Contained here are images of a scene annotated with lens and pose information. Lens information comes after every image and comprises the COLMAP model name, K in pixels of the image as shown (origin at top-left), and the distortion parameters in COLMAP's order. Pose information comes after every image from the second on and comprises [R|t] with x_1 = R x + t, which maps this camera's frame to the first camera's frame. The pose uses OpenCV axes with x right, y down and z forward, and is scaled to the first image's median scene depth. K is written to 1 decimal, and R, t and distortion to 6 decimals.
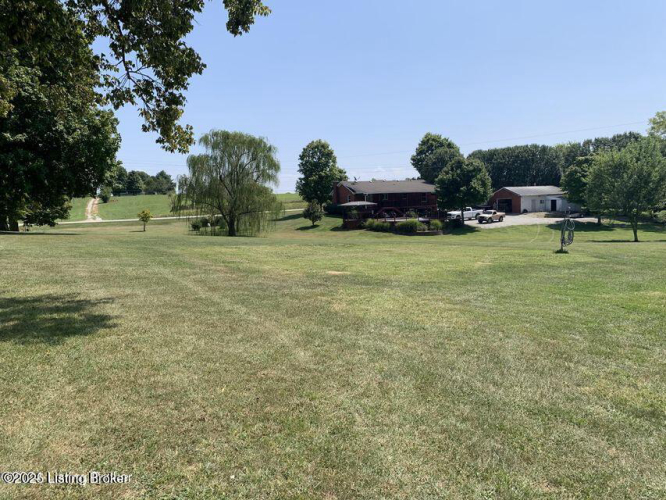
lens RADIAL K [[494.8, 0, 333.0], [0, 494.8, 250.0], [0, 0, 1]] dist [0.004162, 0.001723]
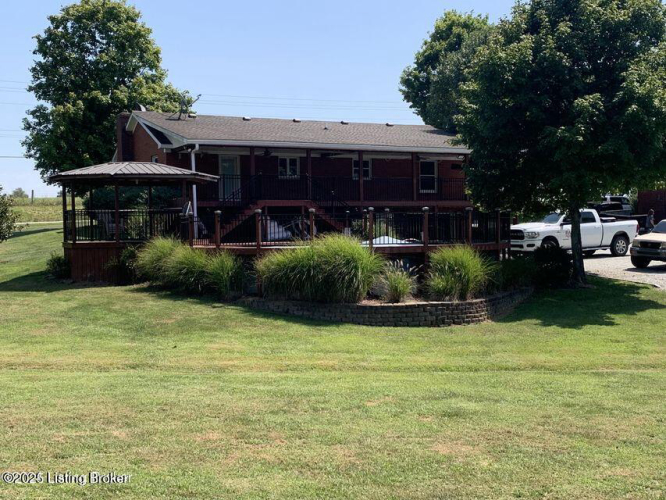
lens RADIAL K [[875.9, 0, 333.3], [0, 875.9, 246.9], [0, 0, 1]] dist [0.042419, 0.000000]
pose [[0.998894, 0.024475, 0.040149, 0.084539], [-0.021352, 0.996845, -0.076443, -0.019182], [-0.041893, 0.075501, 0.996265, 0.381298]]
